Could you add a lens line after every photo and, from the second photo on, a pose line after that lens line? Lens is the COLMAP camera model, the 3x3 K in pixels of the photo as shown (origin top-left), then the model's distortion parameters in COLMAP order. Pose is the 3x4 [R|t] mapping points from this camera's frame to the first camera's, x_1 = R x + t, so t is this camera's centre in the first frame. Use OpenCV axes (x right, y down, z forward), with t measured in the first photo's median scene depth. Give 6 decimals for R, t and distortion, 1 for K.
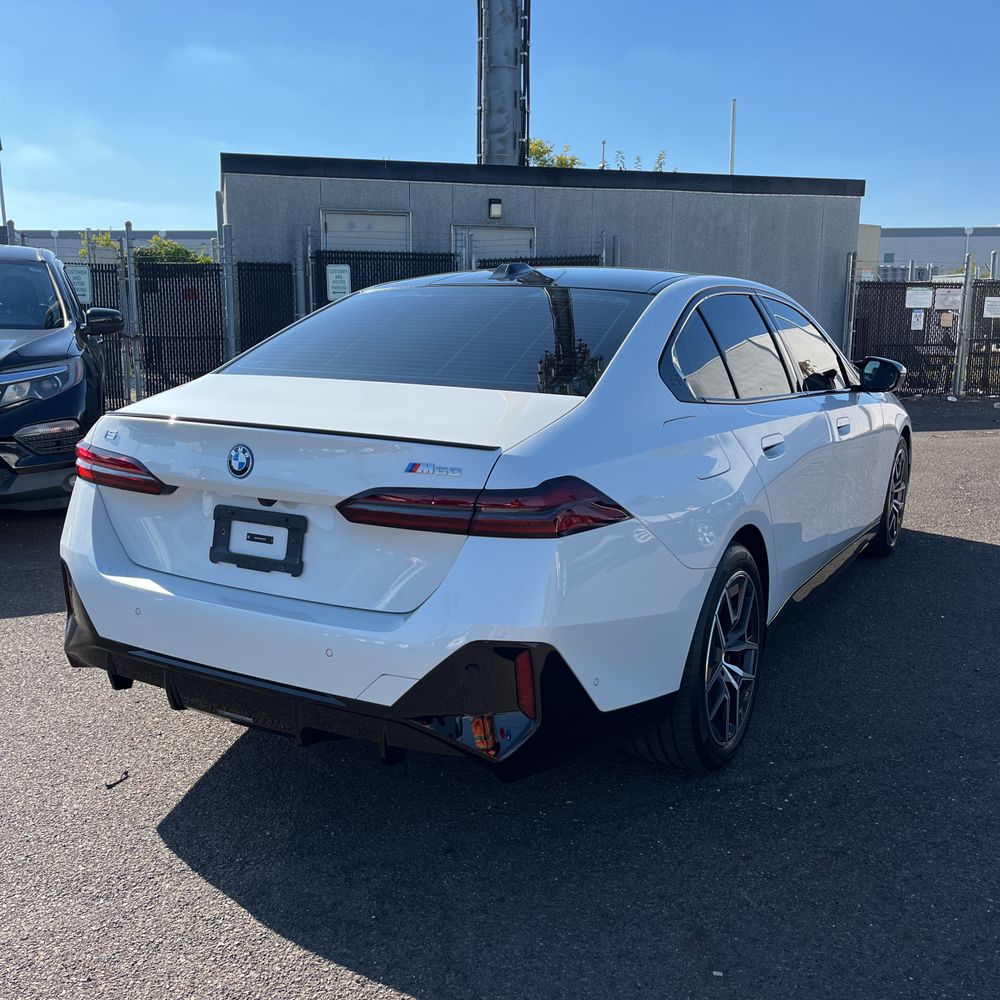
lens RADIAL K [[1022.0, 0, 505.7], [0, 1022.0, 498.5], [0, 0, 1]] dist [0.018893, 0.000000]
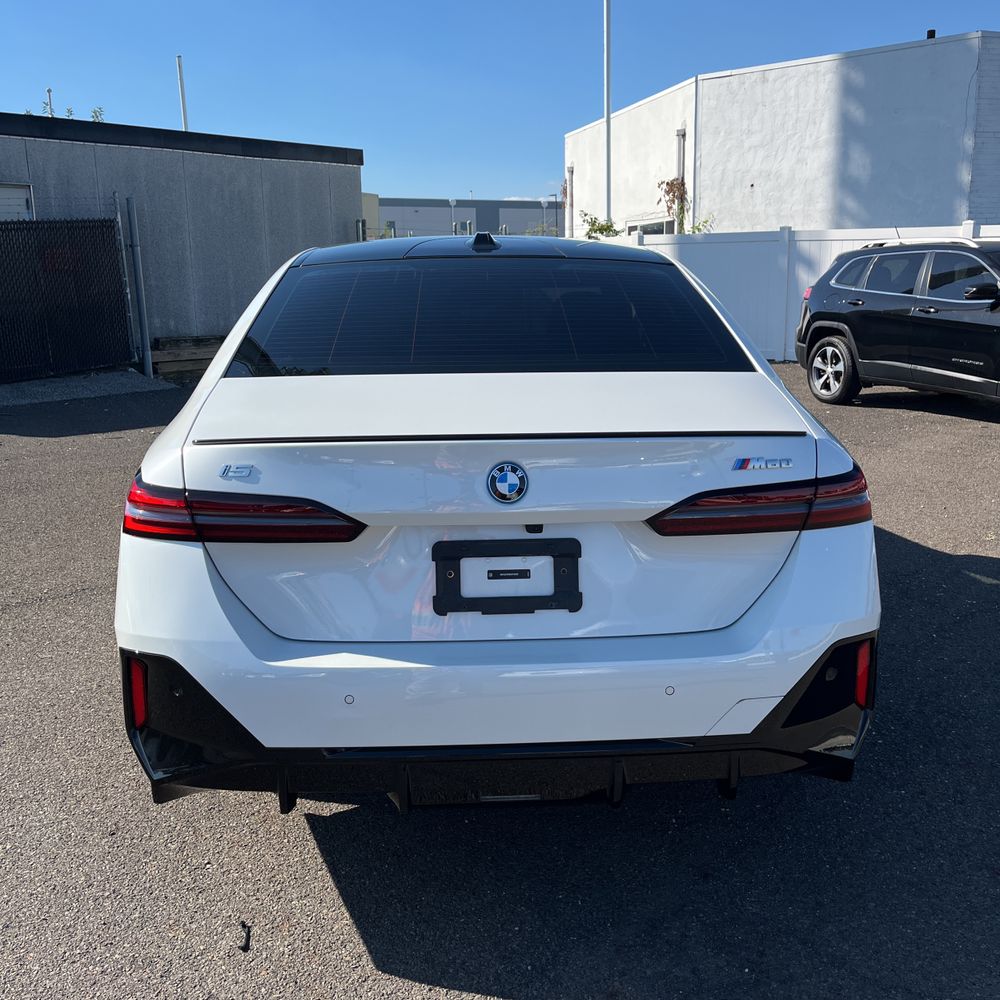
lens RADIAL K [[1022.0, 0, 515.4], [0, 1022.0, 480.9], [0, 0, 1]] dist [0.018893, 0.000000]
pose [[0.843131, -0.122127, 0.523656, -0.110369], [0.114004, 0.992326, 0.047874, -0.012304], [-0.525484, 0.019335, 0.850584, 0.052228]]
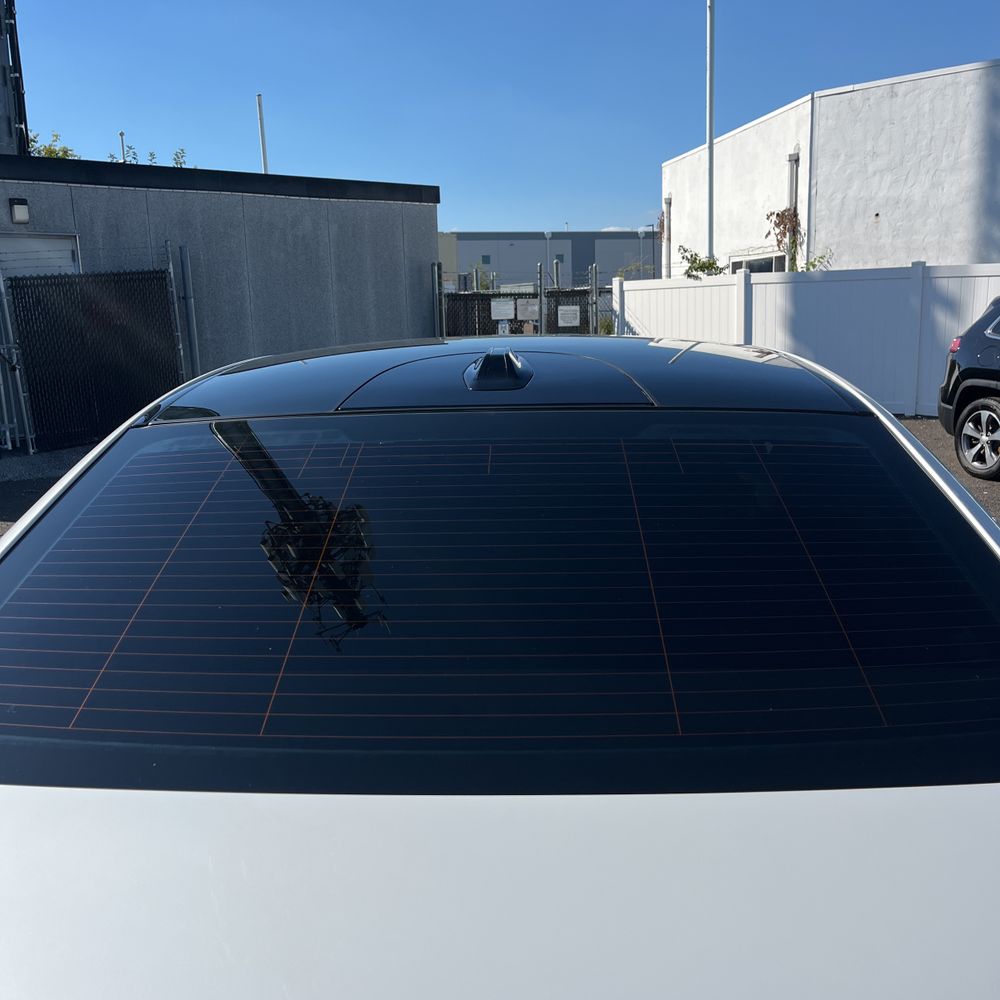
lens RADIAL K [[1022.0, 0, 499.0], [0, 1022.0, 503.3], [0, 0, 1]] dist [0.018893, 0.000000]
pose [[0.895580, -0.111331, 0.430746, -0.044413], [0.110396, 0.993514, 0.027255, -0.042546], [-0.430987, 0.023144, 0.902061, 0.140035]]
